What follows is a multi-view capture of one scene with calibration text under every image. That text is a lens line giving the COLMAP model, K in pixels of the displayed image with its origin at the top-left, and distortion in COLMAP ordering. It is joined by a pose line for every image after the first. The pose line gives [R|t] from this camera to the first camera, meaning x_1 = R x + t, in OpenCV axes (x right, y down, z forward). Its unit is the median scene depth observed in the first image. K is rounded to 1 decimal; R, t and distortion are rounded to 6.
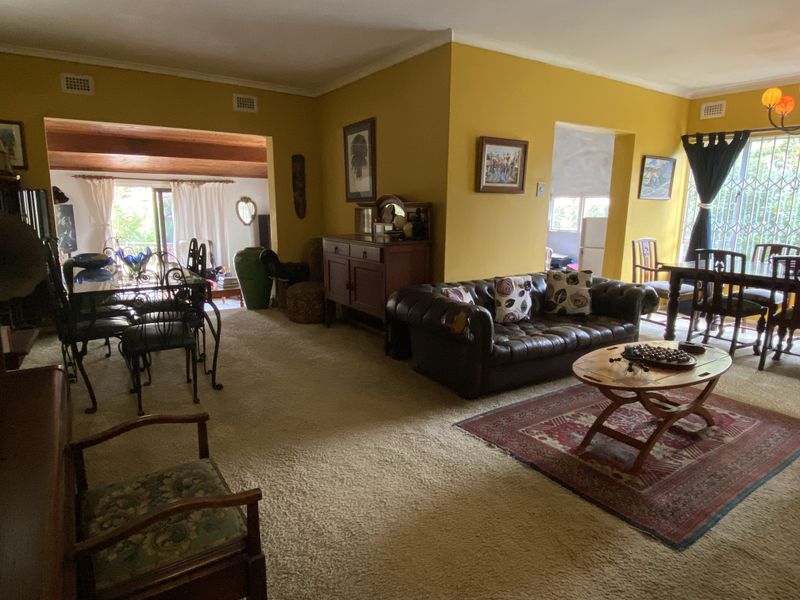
lens RADIAL K [[479.8, 0, 400.5], [0, 479.8, 301.9], [0, 0, 1]] dist [0.045063, -0.047450]
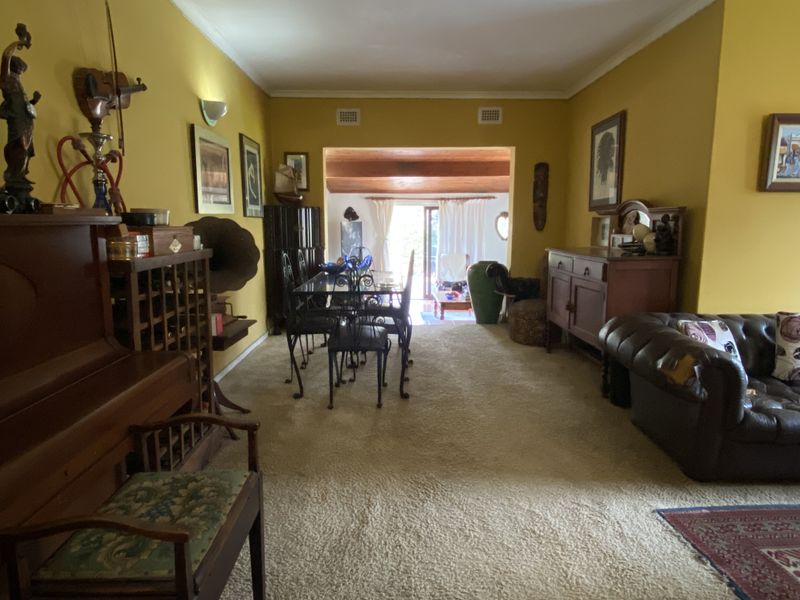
lens RADIAL K [[479.8, 0, 394.3], [0, 479.8, 299.1], [0, 0, 1]] dist [0.045063, -0.047450]
pose [[0.836355, 0.075907, -0.542907, 0.102925], [-0.097803, 0.995139, -0.011530, -0.007820], [0.539392, 0.062742, 0.839714, 0.112239]]
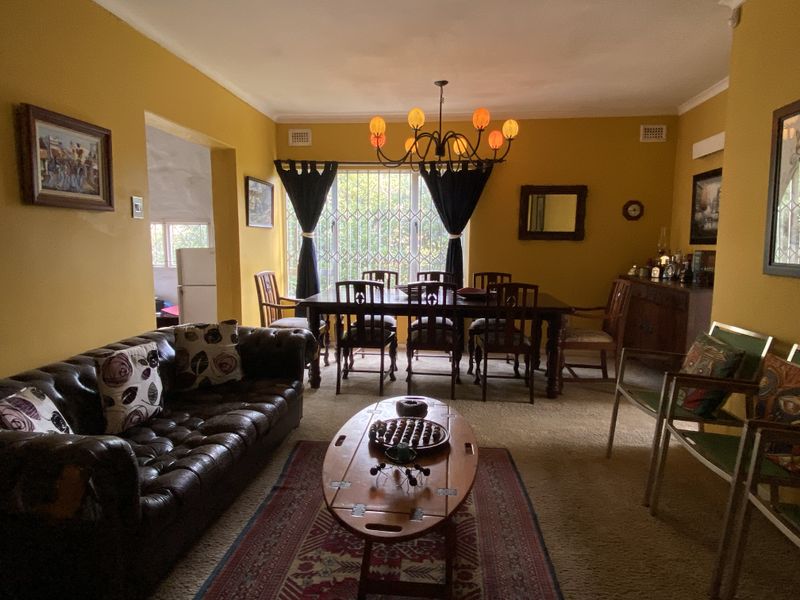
lens RADIAL K [[479.8, 0, 400.4], [0, 479.8, 298.6], [0, 0, 1]] dist [0.045063, -0.047450]
pose [[0.638443, -0.097007, 0.763531, 0.000895], [0.150357, 0.988632, -0.000118, -0.058384], [-0.754840, 0.114877, 0.645771, 0.333877]]
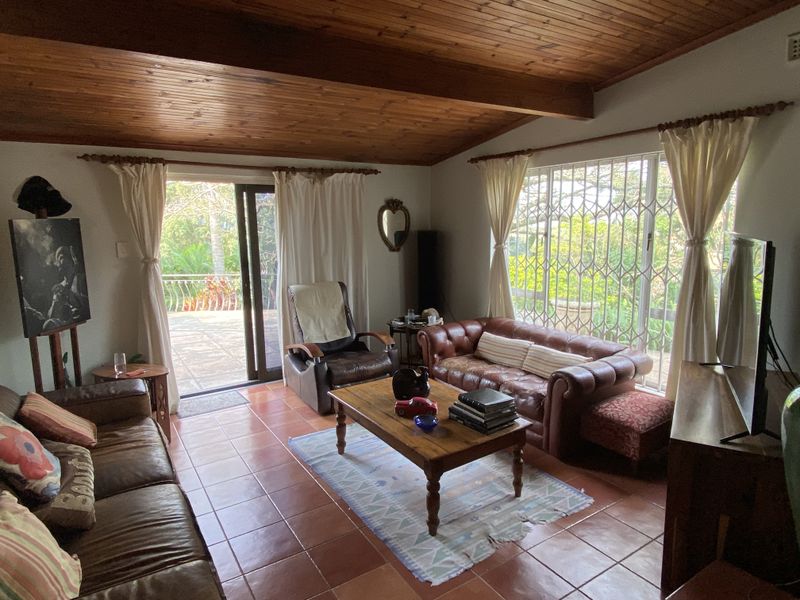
lens RADIAL K [[479.8, 0, 400.4], [0, 479.8, 300.8], [0, 0, 1]] dist [0.045063, -0.047450]
pose [[0.999803, -0.019278, -0.004756, -0.763099], [0.019148, 0.999476, -0.026092, -0.217045], [0.005256, 0.025995, 0.999648, 1.118397]]
